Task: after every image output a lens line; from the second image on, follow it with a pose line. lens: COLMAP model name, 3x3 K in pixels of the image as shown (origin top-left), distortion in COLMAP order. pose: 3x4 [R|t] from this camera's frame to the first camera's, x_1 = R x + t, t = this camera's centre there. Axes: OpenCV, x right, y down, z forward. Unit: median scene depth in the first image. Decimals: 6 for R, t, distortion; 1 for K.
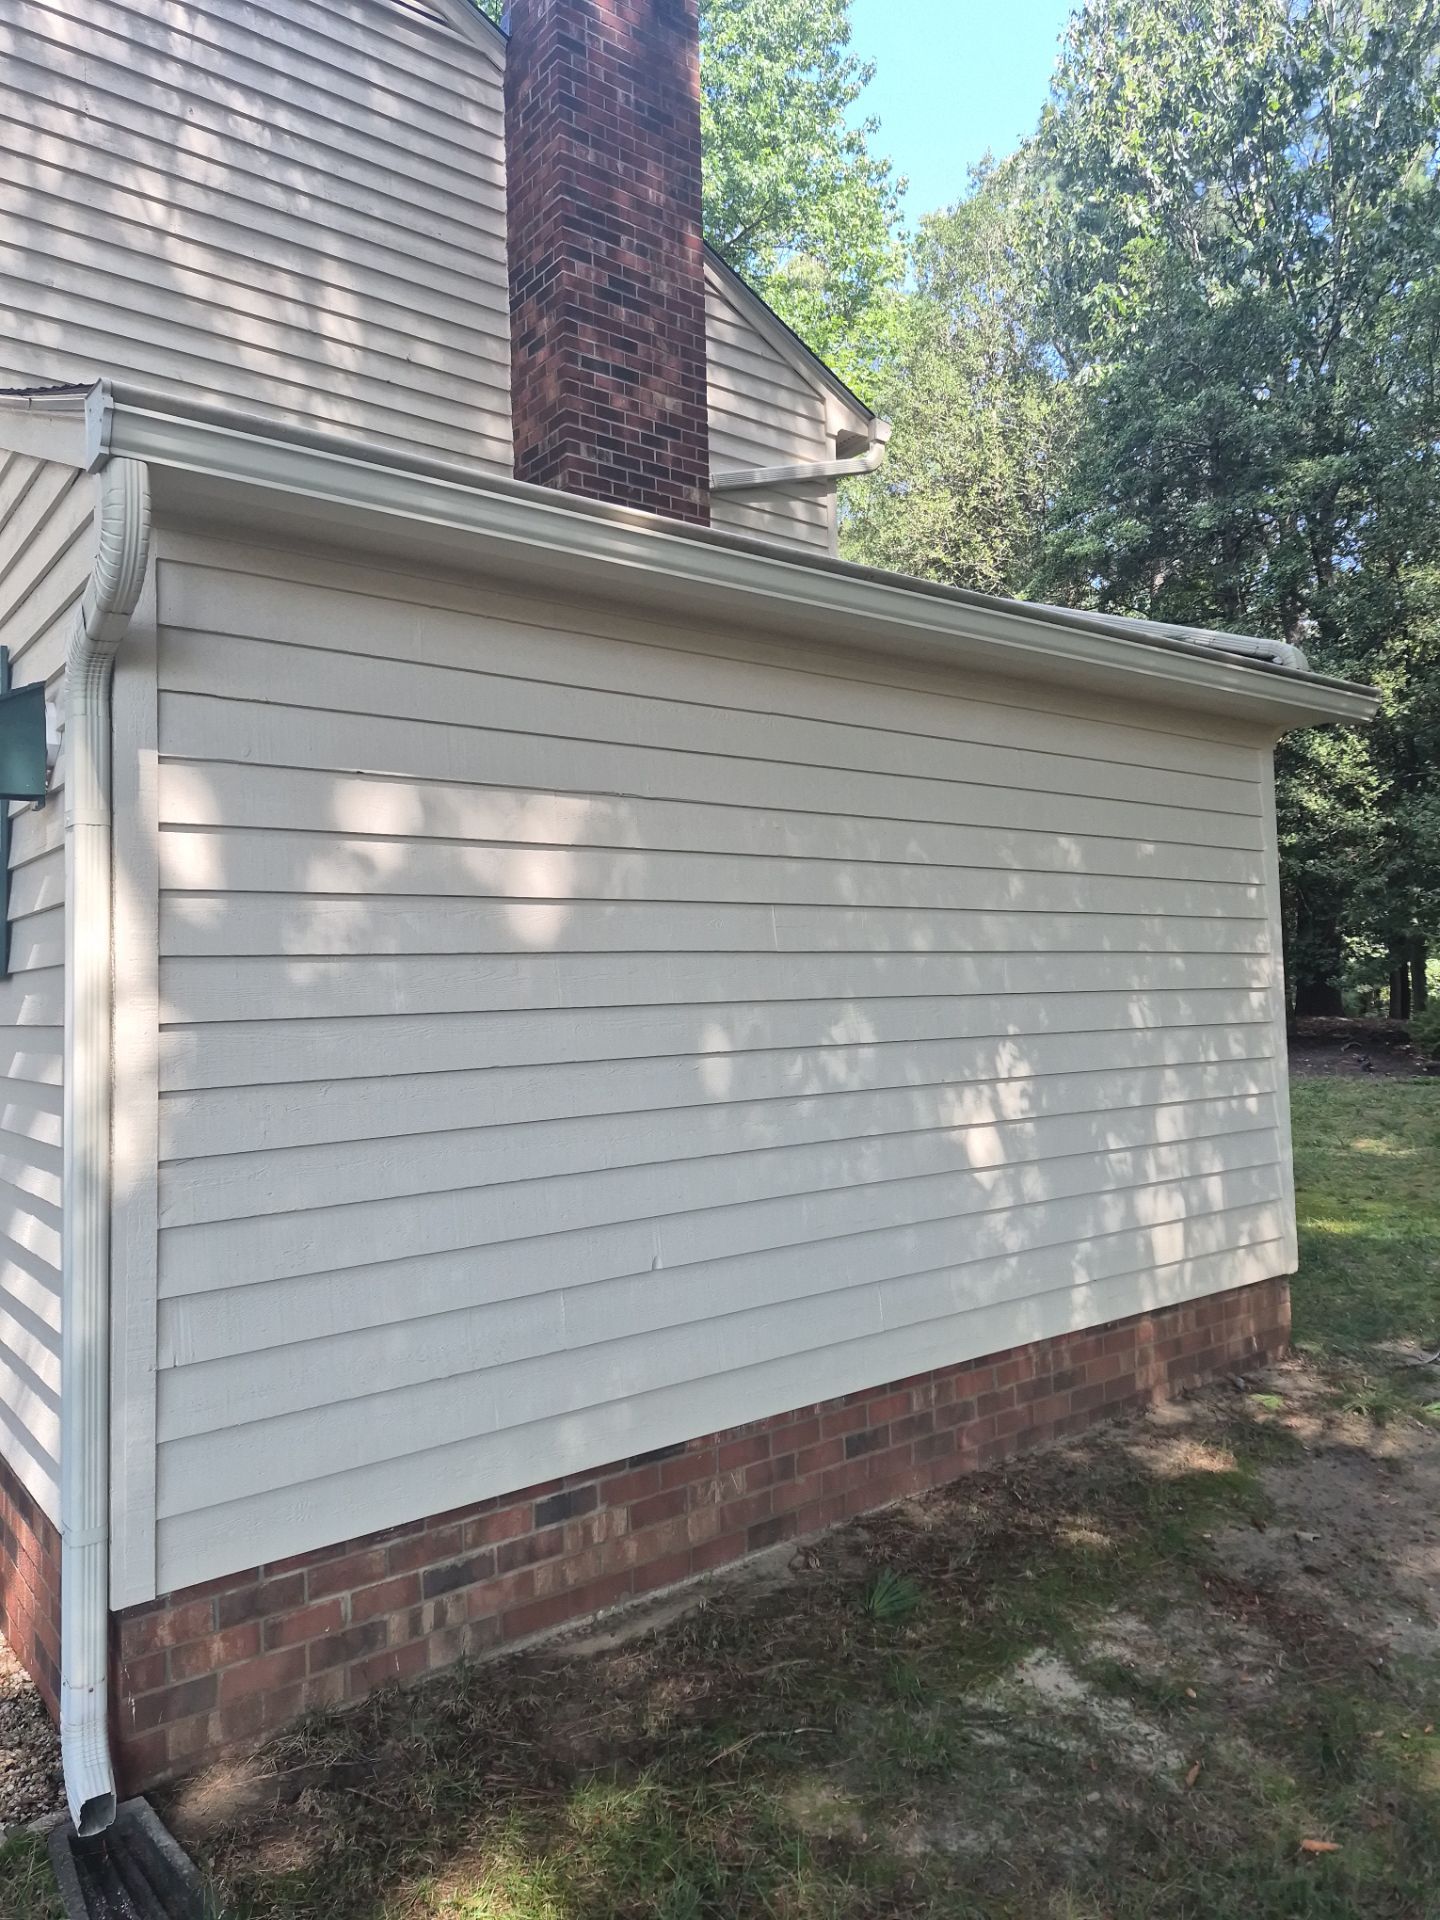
lens RADIAL K [[1319.0, 0, 721.7], [0, 1319.0, 956.3], [0, 0, 1]] dist [0.076765, -0.063887]
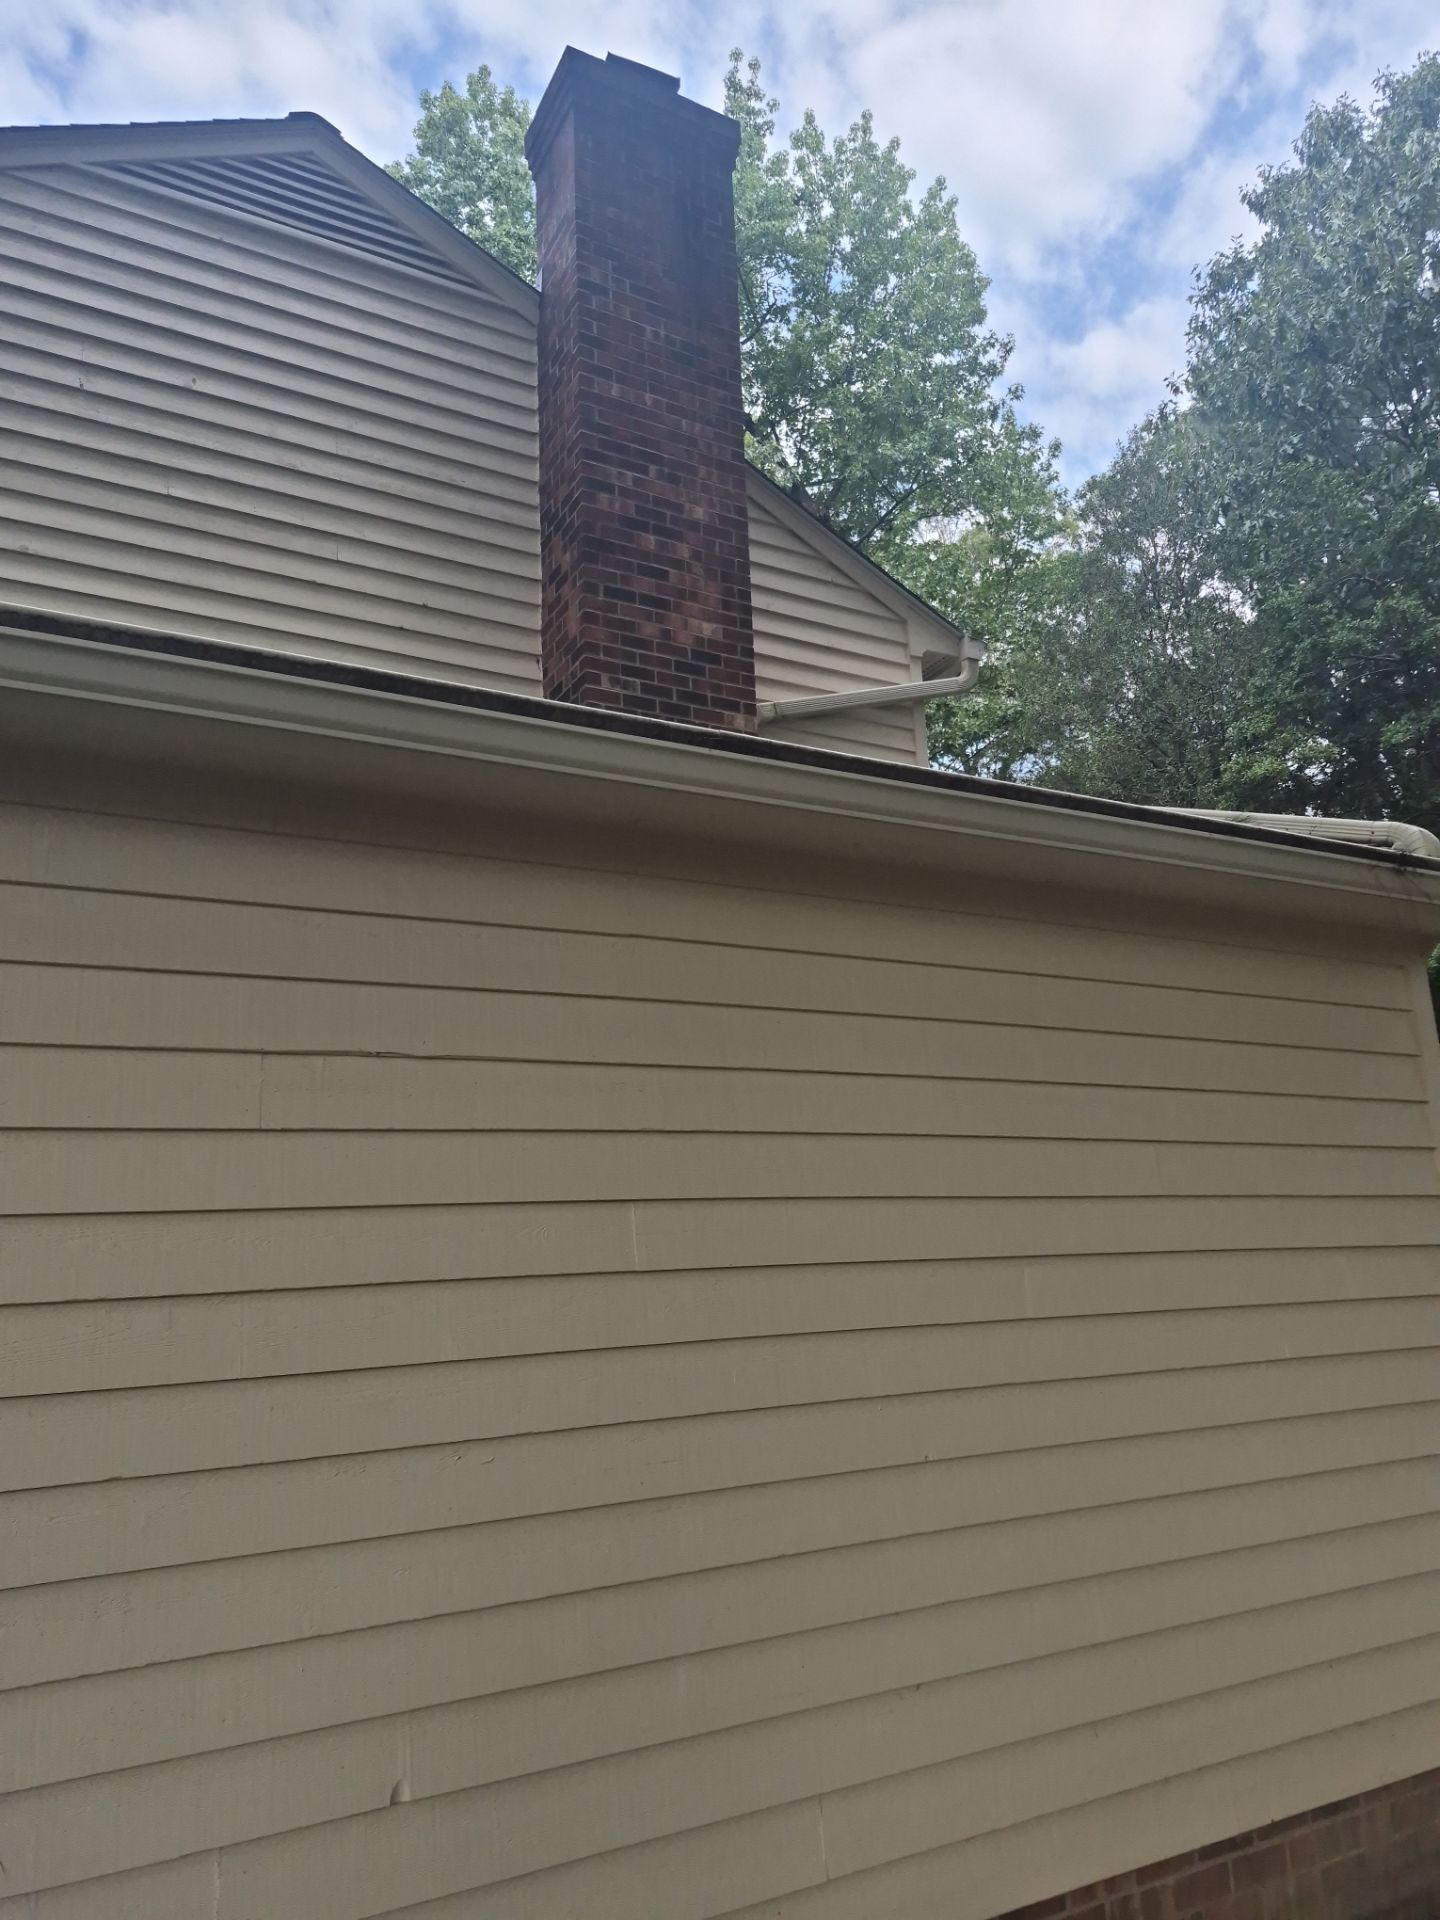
lens RADIAL K [[1319.0, 0, 724.7], [0, 1319.0, 970.1], [0, 0, 1]] dist [0.076765, -0.063887]
pose [[0.987042, -0.038144, -0.155862, 0.107721], [0.009742, 0.983788, -0.179068, -0.019743], [0.160165, 0.175229, 0.971412, 0.158520]]
